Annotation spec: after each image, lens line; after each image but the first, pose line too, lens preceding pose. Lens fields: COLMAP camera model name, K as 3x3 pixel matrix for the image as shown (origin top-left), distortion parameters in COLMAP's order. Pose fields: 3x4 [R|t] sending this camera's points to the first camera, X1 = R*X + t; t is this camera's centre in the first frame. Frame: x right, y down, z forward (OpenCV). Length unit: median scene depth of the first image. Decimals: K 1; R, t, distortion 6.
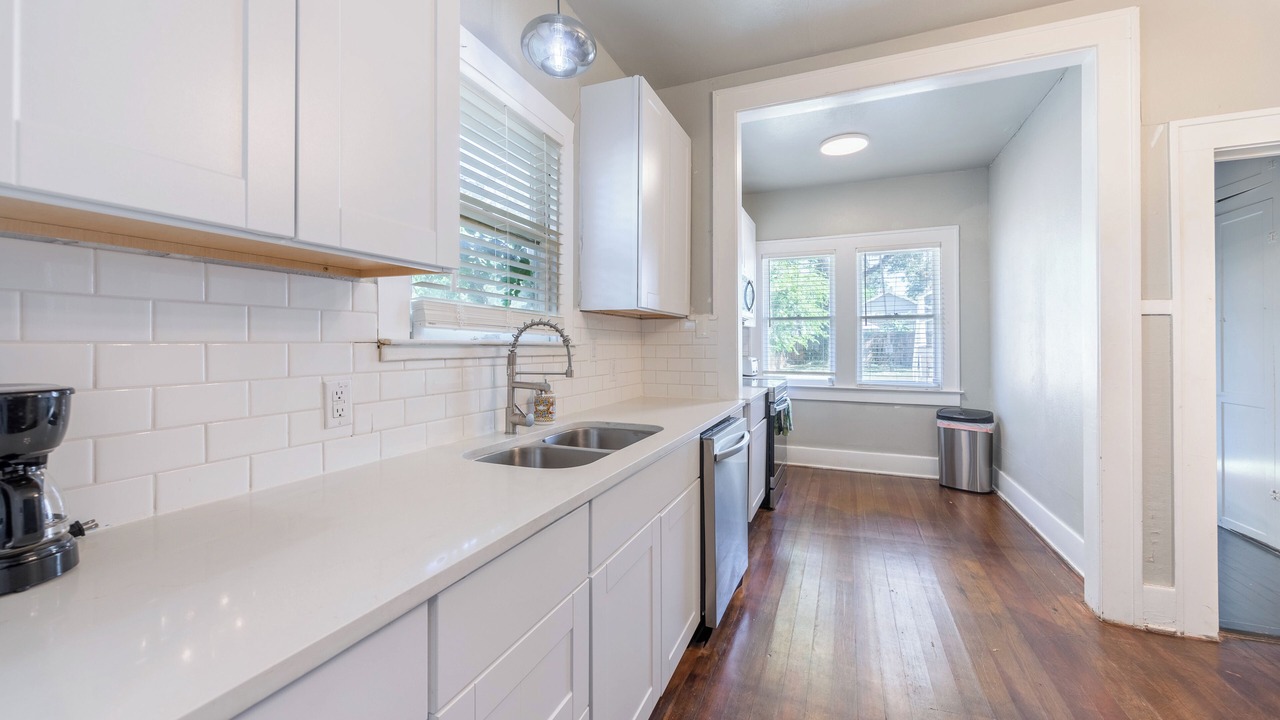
lens RADIAL K [[477.9, 0, 645.2], [0, 477.9, 351.0], [0, 0, 1]] dist [0.000167, -0.000004]
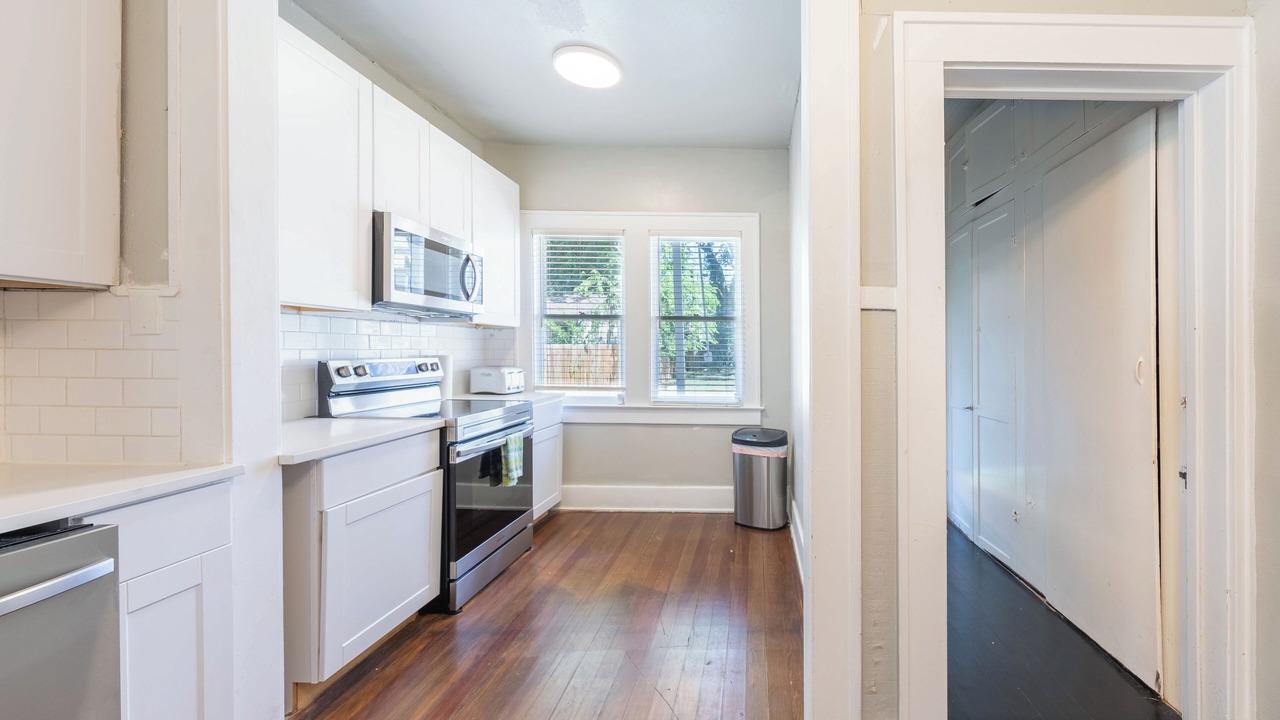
lens RADIAL K [[474.7, 0, 748.6], [0, 474.7, 353.3], [0, 0, 1]] dist [-0.001501, -0.000376]
pose [[0.924011, 0.007586, 0.382290, 0.370357], [-0.004572, 0.999951, -0.008792, -0.005647], [-0.382338, 0.006376, 0.924000, 0.265657]]
